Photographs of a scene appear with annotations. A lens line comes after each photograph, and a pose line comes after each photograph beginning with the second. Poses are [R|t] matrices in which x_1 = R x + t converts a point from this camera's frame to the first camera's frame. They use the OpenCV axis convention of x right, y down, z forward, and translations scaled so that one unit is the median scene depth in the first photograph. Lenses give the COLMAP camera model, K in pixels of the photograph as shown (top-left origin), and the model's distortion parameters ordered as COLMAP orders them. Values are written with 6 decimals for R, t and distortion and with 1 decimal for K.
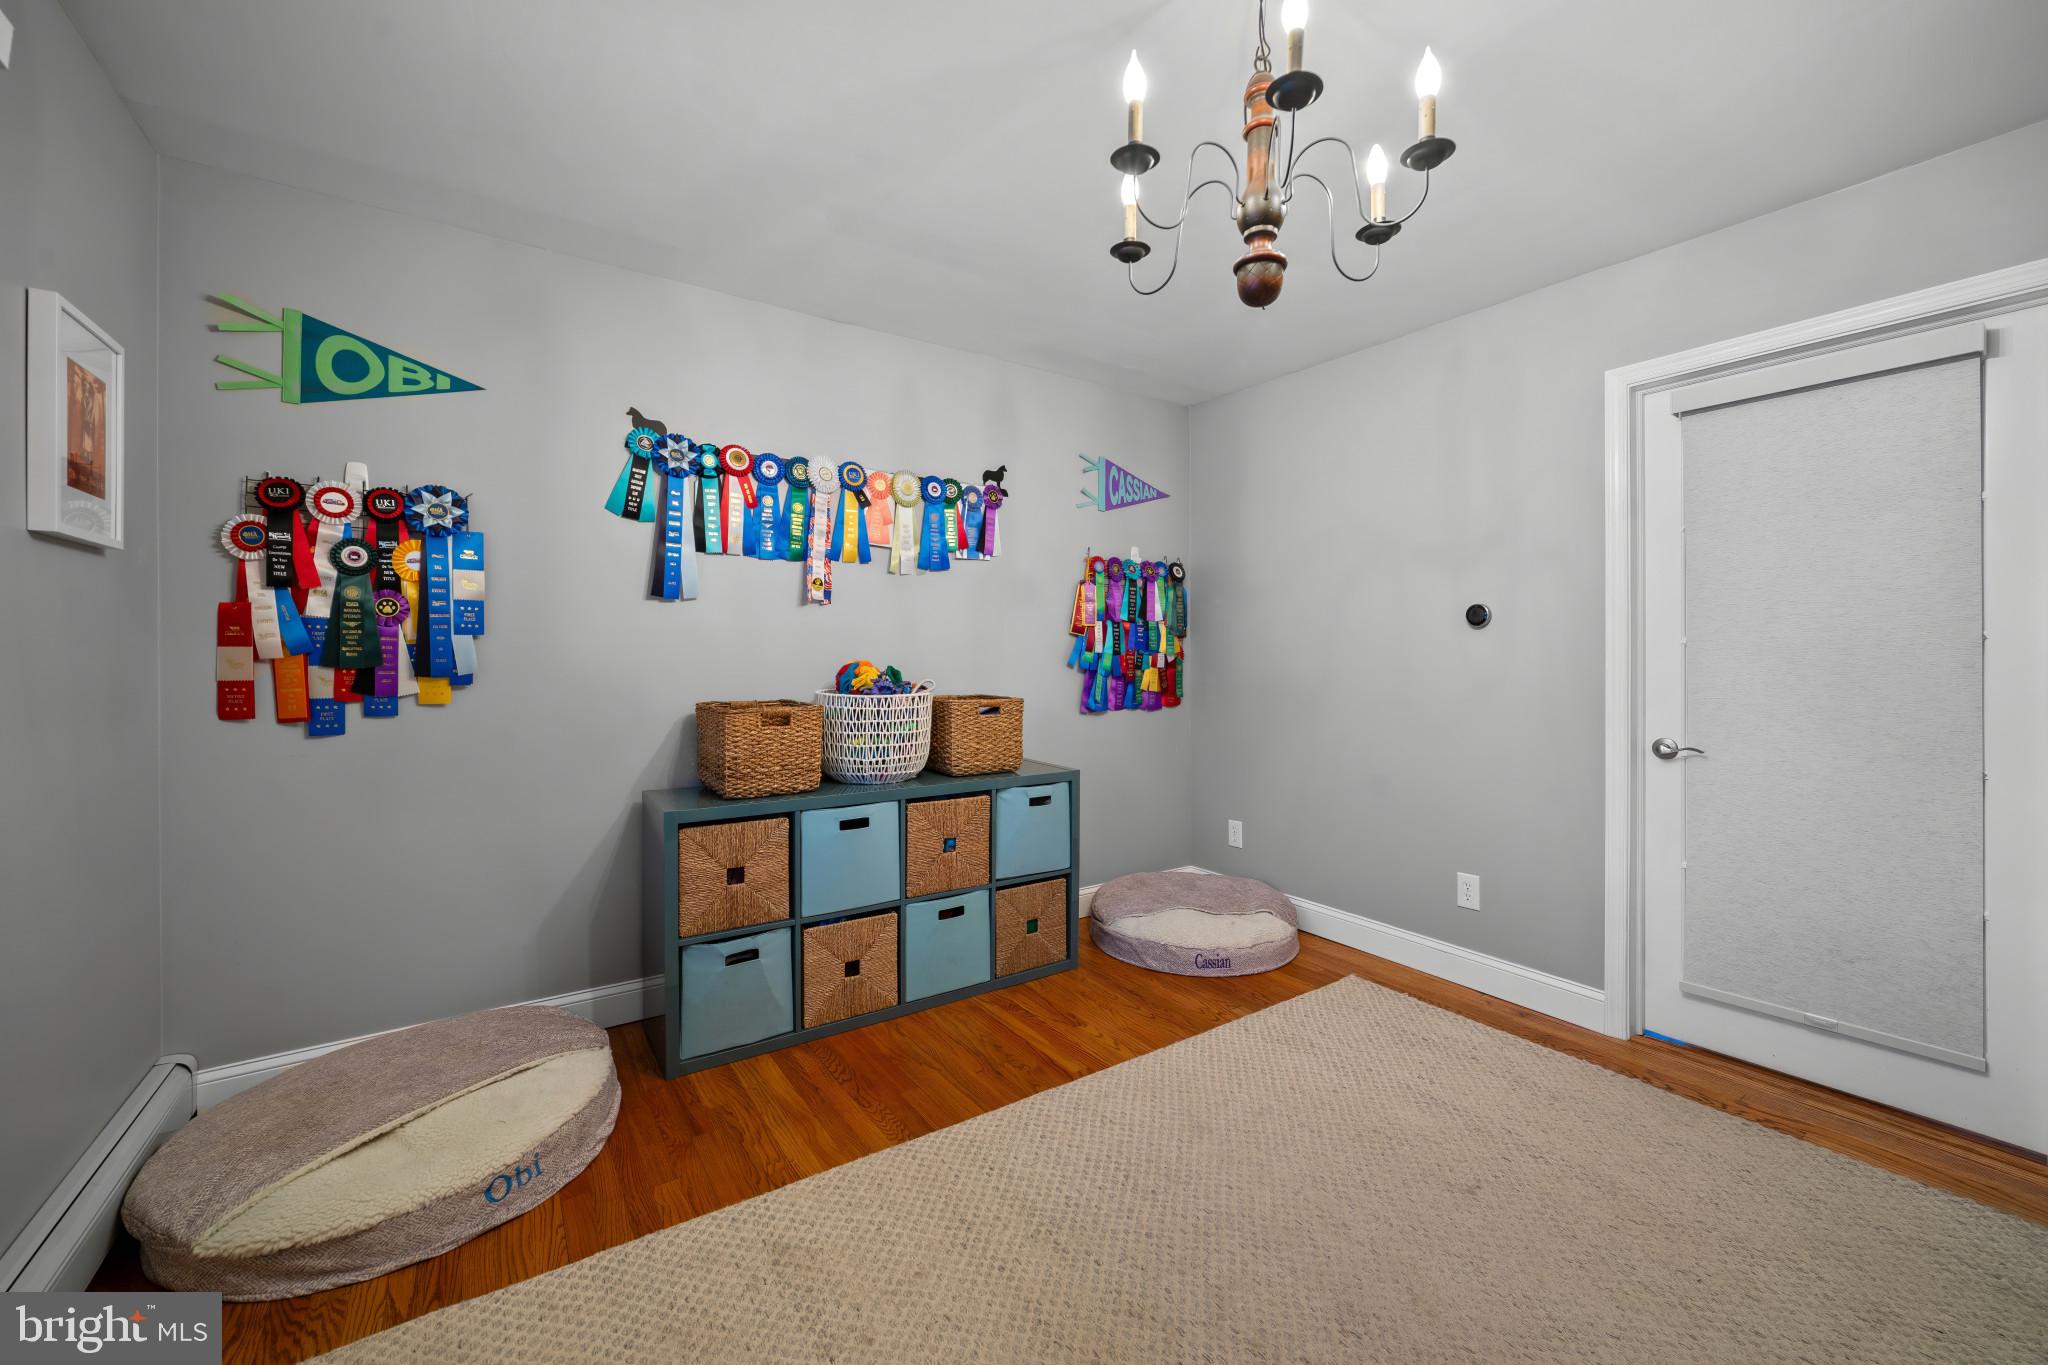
lens RADIAL K [[801.9, 0, 1026.5], [0, 801.9, 660.5], [0, 0, 1]] dist [-0.008761, 0.003061]
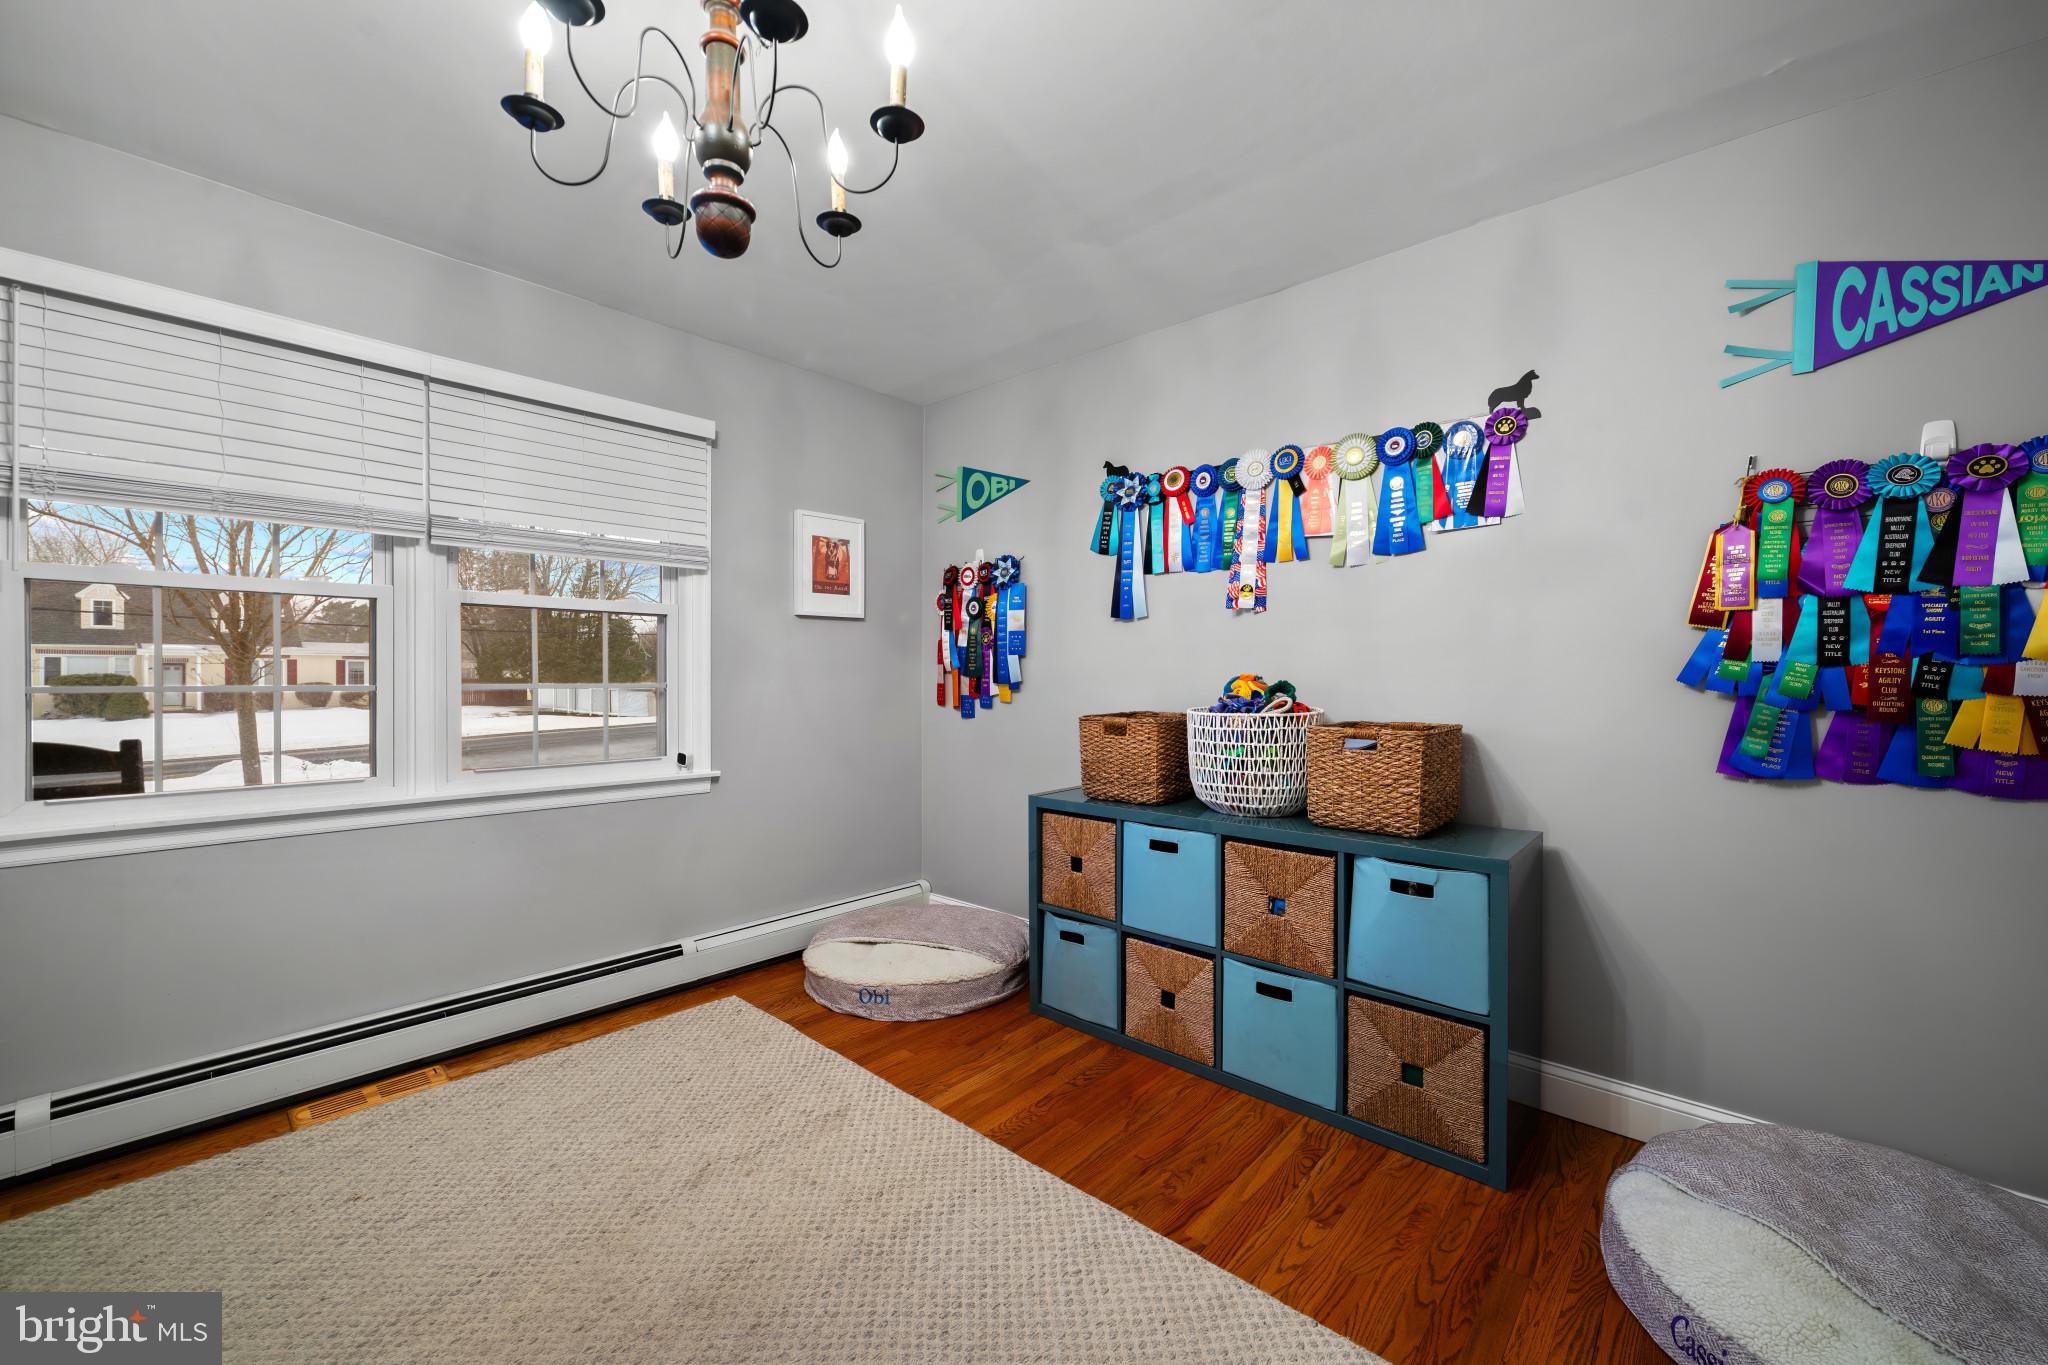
lens RADIAL K [[801.9, 0, 1026.1], [0, 801.9, 679.7], [0, 0, 1]] dist [-0.008761, 0.003061]
pose [[0.243309, 0.009870, -0.969899, 0.620384], [-0.007387, 0.999938, 0.008323, 0.000737], [0.969921, 0.005139, 0.243367, 0.574192]]
